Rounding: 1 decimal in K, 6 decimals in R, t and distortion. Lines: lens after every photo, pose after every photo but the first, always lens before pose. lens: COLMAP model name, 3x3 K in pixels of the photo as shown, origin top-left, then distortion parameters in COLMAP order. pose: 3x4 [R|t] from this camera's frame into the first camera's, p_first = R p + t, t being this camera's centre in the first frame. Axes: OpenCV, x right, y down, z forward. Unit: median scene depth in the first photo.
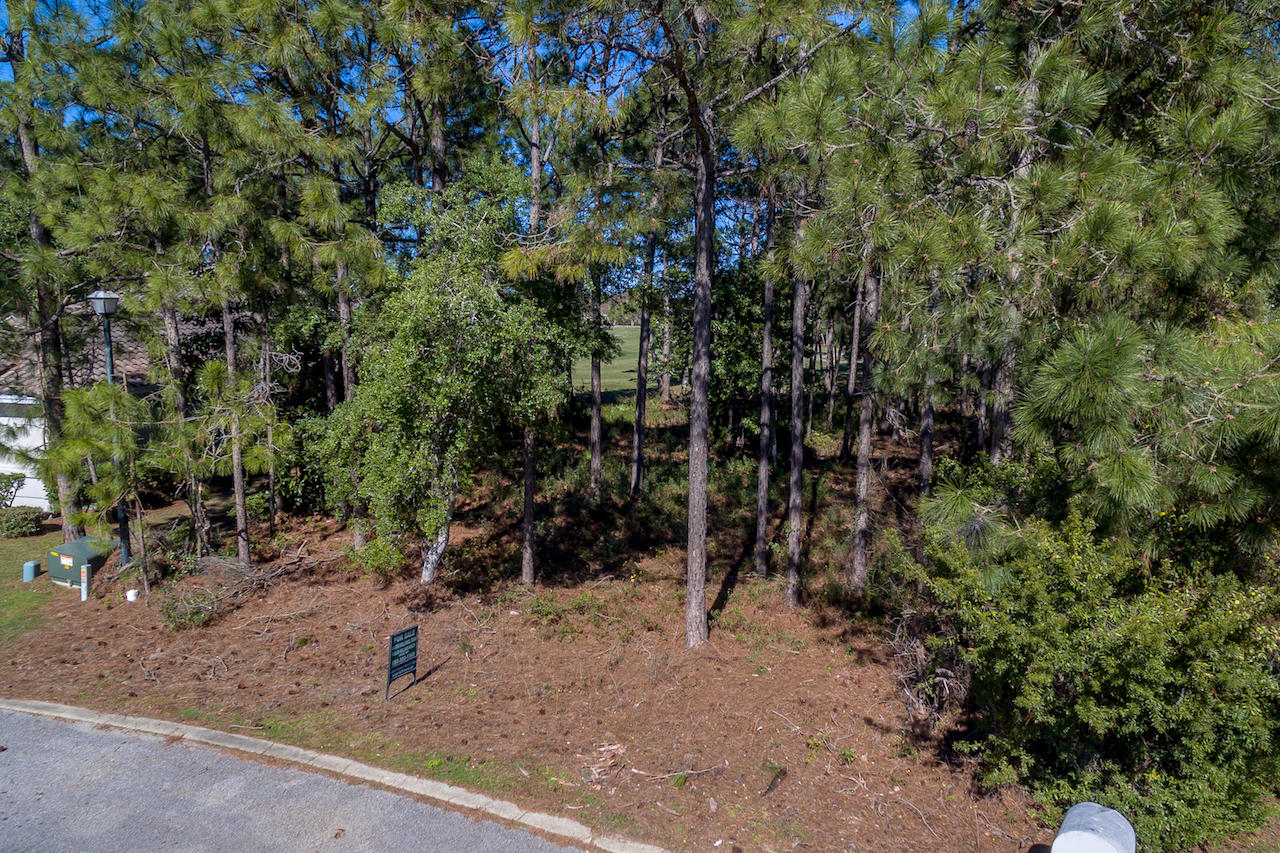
lens RADIAL K [[865.8, 0, 640.0], [0, 865.8, 426.5], [0, 0, 1]] dist [0.012078, 0.000066]
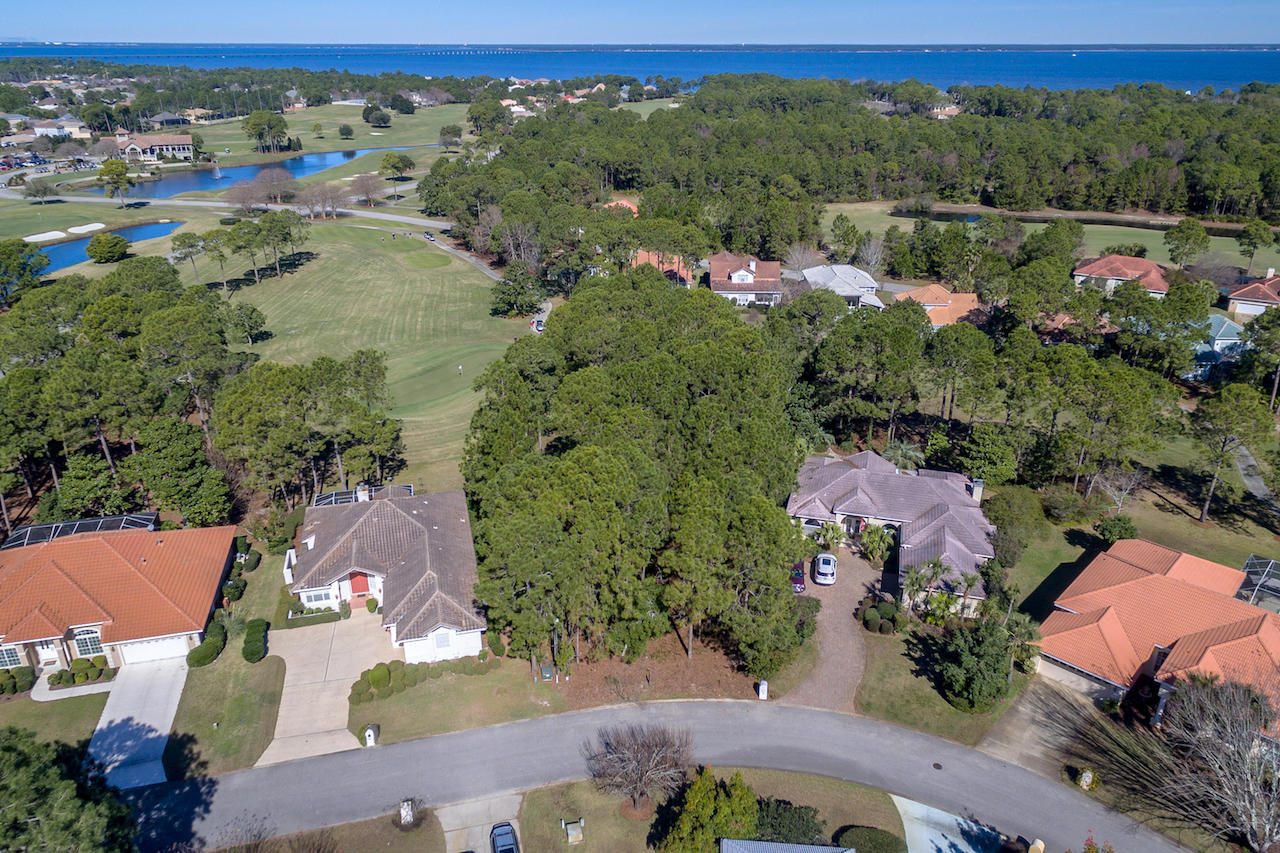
lens RADIAL K [[893.7, 0, 640.0], [0, 893.7, 426.5], [0, 0, 1]] dist [0.007432, 0.002395]
pose [[0.899817, -0.189445, 0.392988, -2.112947], [0.074320, 0.954193, 0.289814, -2.722124], [-0.429891, -0.231573, 0.872679, -3.318276]]
